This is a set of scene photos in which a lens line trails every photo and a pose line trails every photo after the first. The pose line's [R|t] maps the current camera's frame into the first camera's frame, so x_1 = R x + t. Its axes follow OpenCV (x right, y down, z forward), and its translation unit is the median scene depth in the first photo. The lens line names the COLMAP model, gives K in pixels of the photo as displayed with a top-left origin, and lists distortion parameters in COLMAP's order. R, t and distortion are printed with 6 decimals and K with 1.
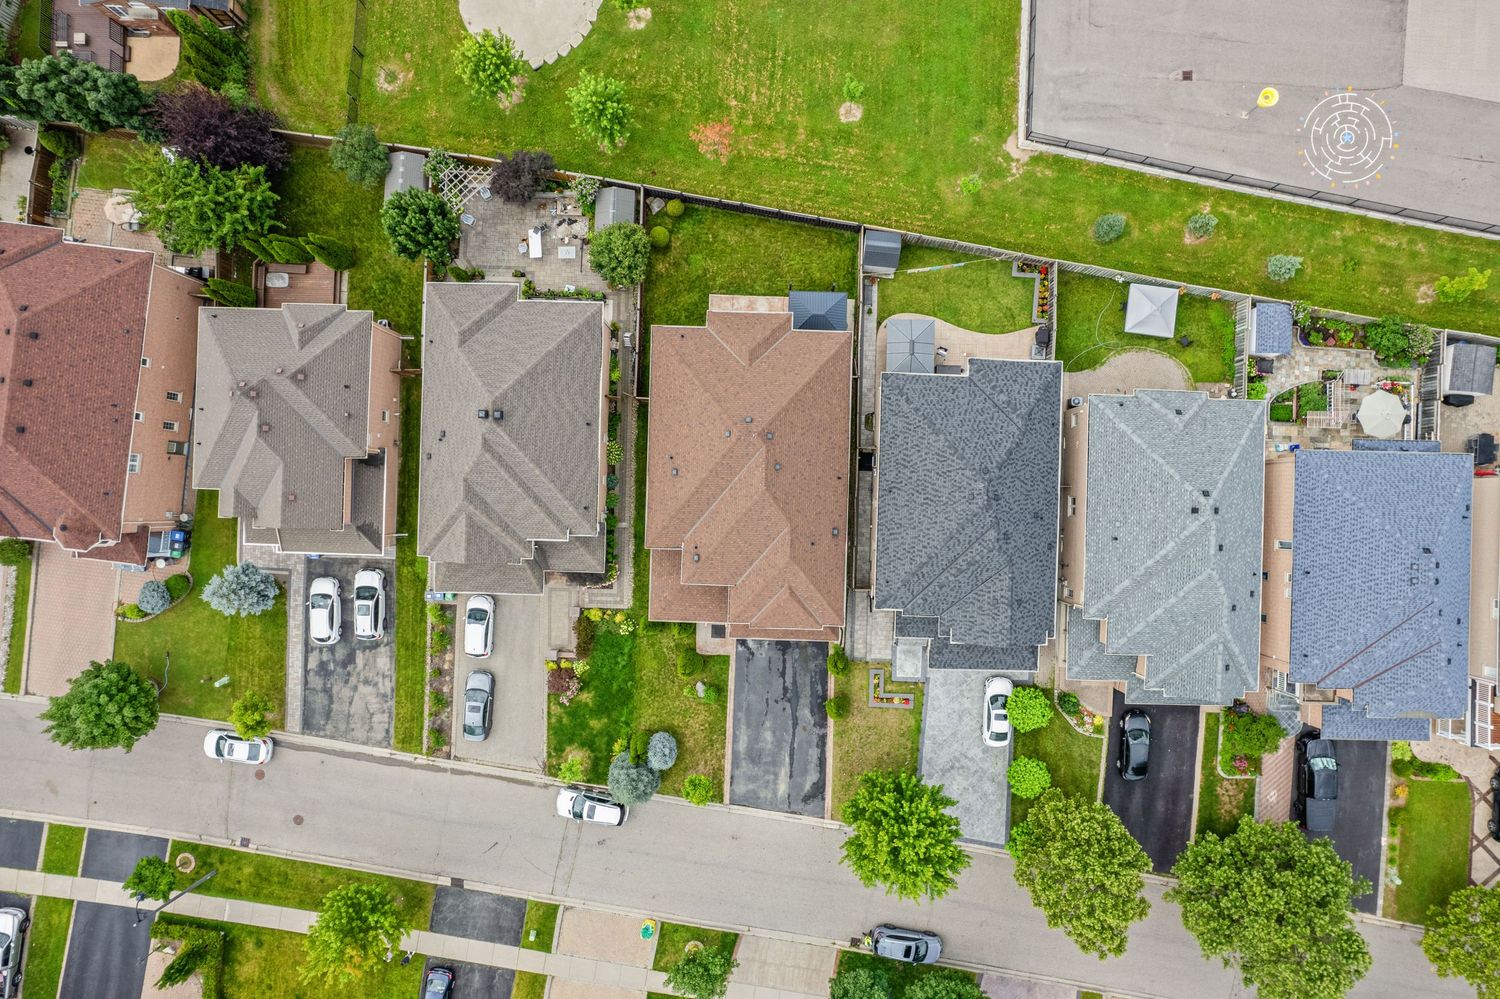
lens RADIAL K [[959.0, 0, 755.3], [0, 959.0, 500.5], [0, 0, 1]] dist [-0.079512, 0.067375]
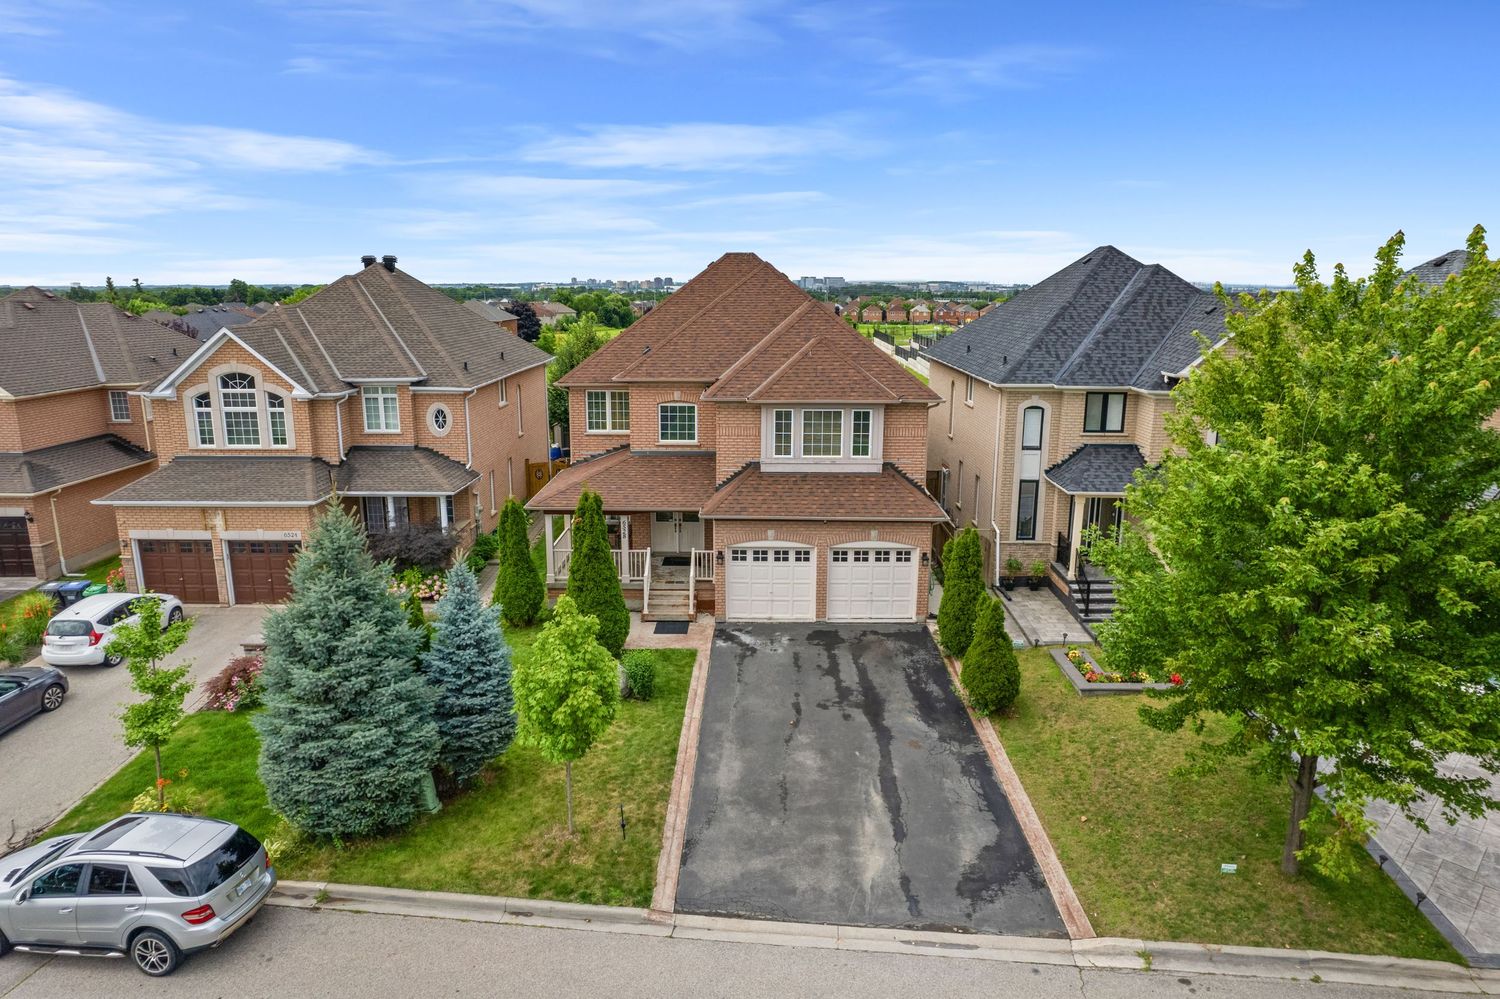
lens RADIAL K [[959.0, 0, 755.3], [0, 959.0, 500.5], [0, 0, 1]] dist [-0.079512, 0.067375]
pose [[0.999637, 0.000244, 0.026958, -0.012840], [0.026209, 0.225367, -0.973921, 0.548323], [-0.006313, 0.974274, 0.225279, 0.857208]]
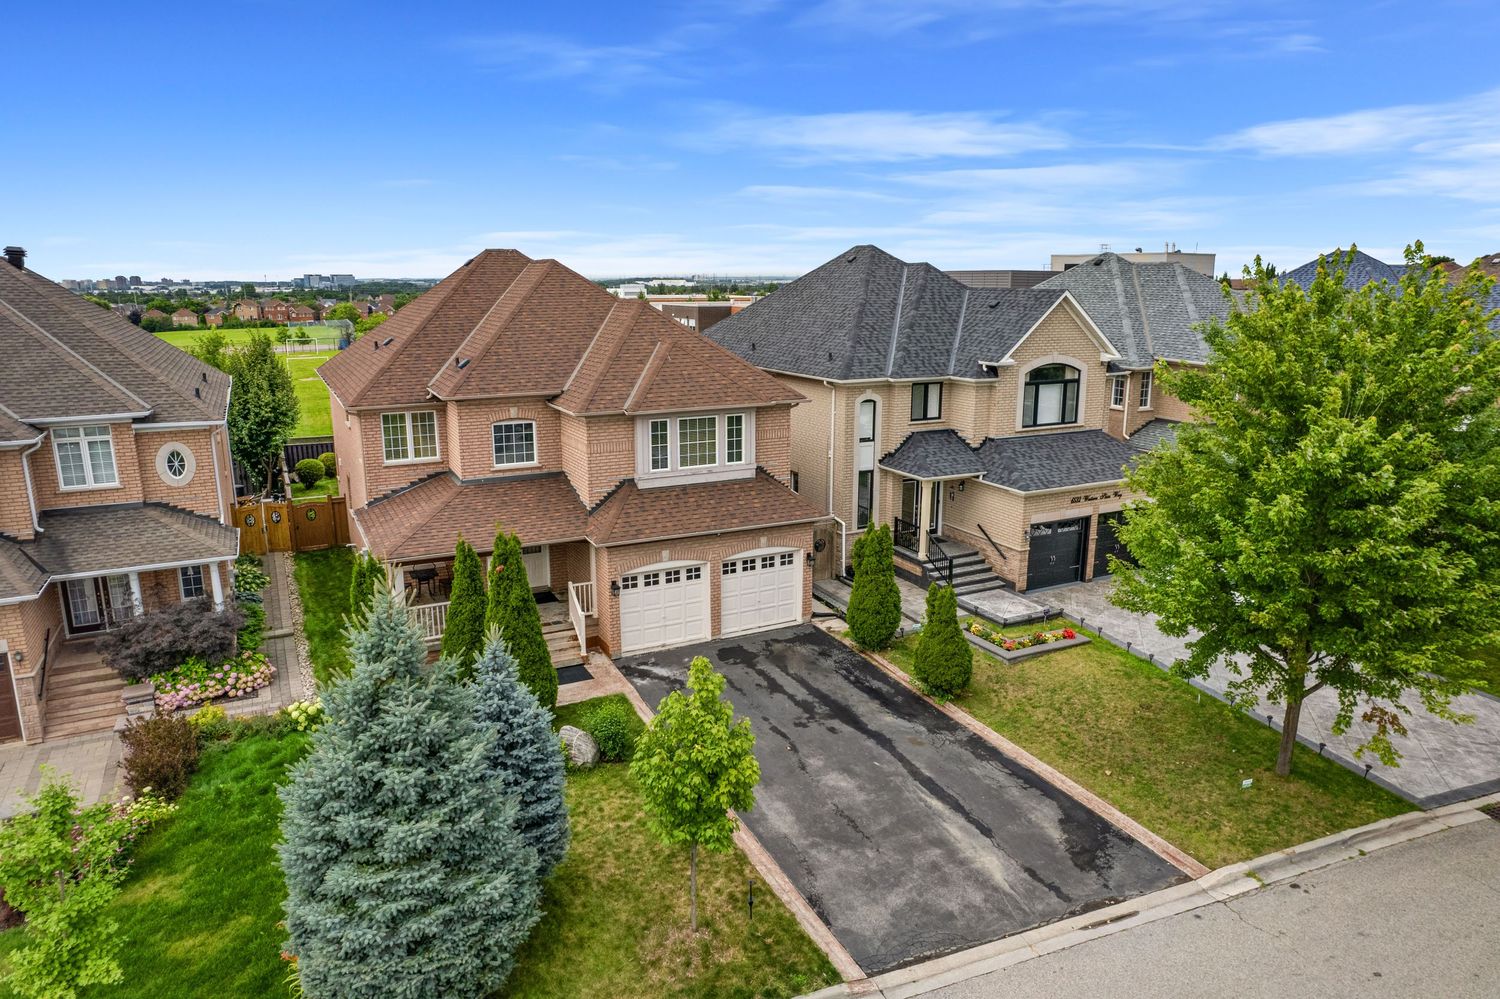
lens RADIAL K [[959.0, 0, 755.3], [0, 959.0, 500.5], [0, 0, 1]] dist [-0.079512, 0.067375]
pose [[0.872037, -0.106115, 0.477798, -0.149548], [0.489405, 0.200799, -0.848624, 0.484572], [-0.005889, 0.973868, 0.227038, 0.856142]]
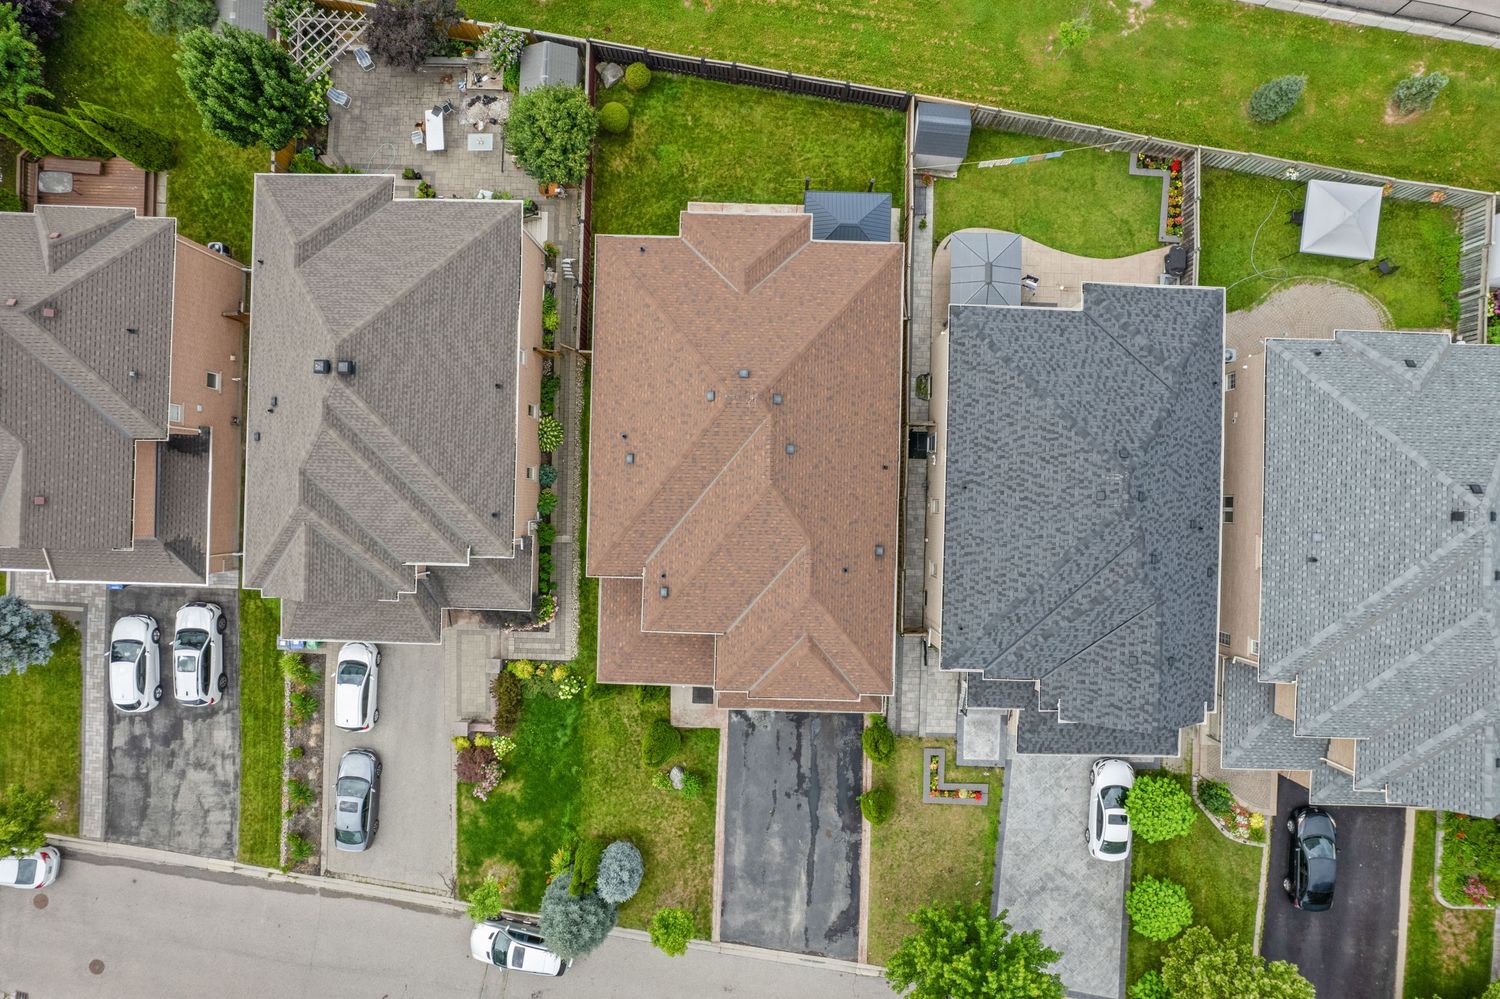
lens RADIAL K [[959.0, 0, 755.3], [0, 959.0, 500.5], [0, 0, 1]] dist [-0.079512, 0.067375]
pose [[0.999989, -0.003307, -0.003191, 0.001697], [0.003300, 0.999992, -0.002096, -0.000064], [0.003198, 0.002085, 0.999993, 0.319200]]
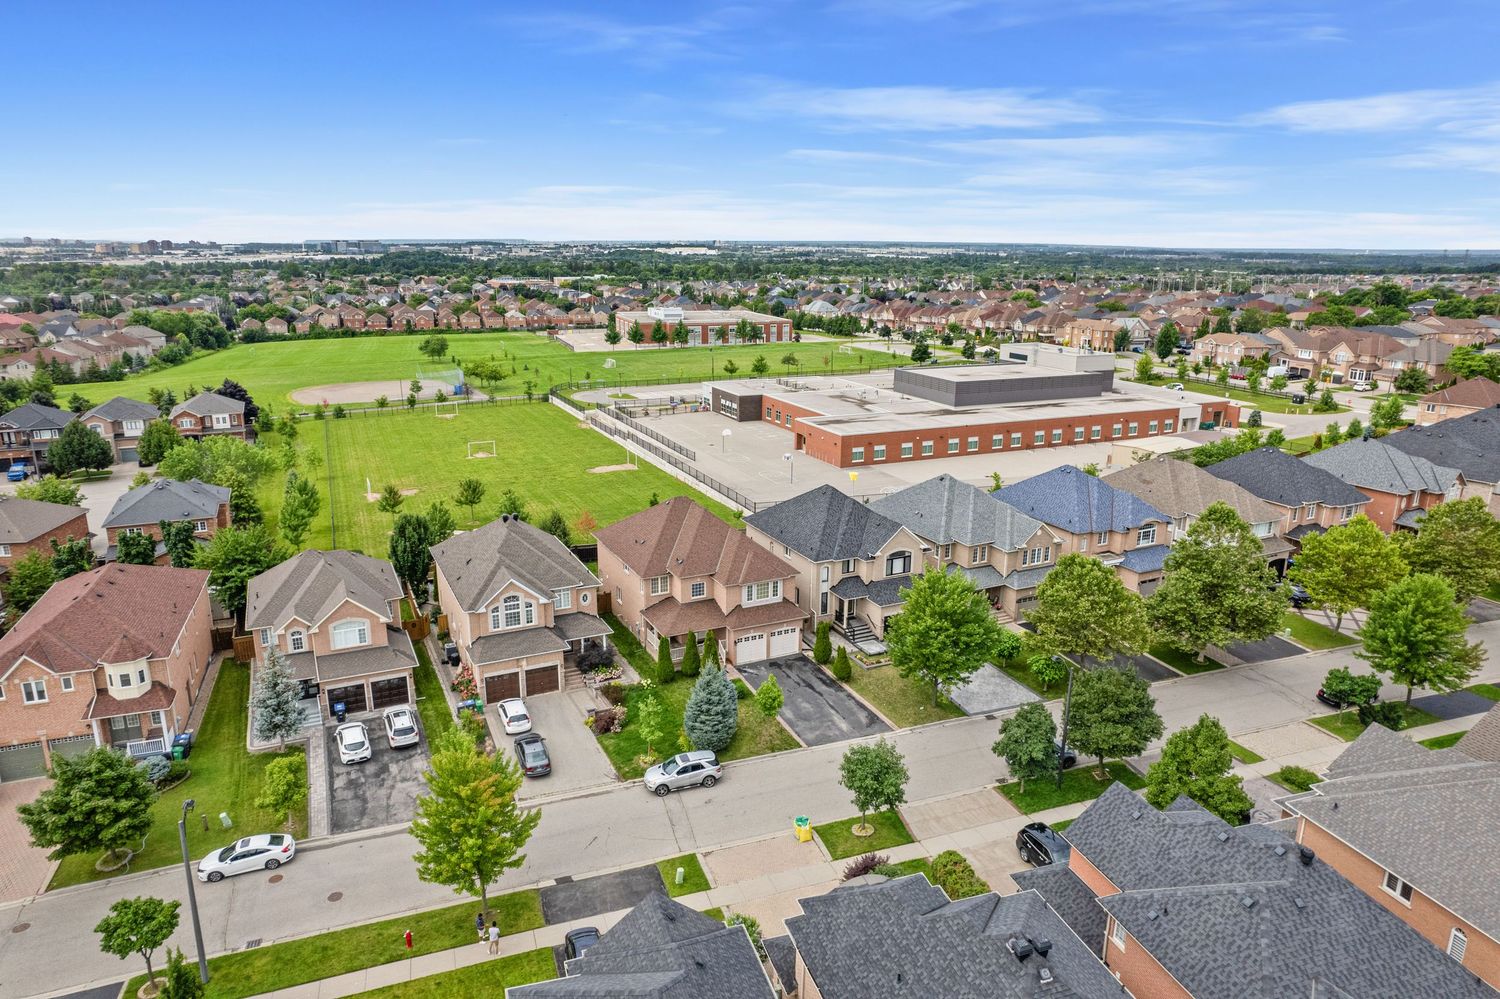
lens RADIAL K [[959.0, 0, 755.3], [0, 959.0, 500.5], [0, 0, 1]] dist [-0.079512, 0.067375]
pose [[0.882364, -0.112580, 0.456902, -0.512603], [0.470377, 0.238624, -0.849590, 1.100732], [-0.013381, 0.964564, 0.263508, 0.501149]]
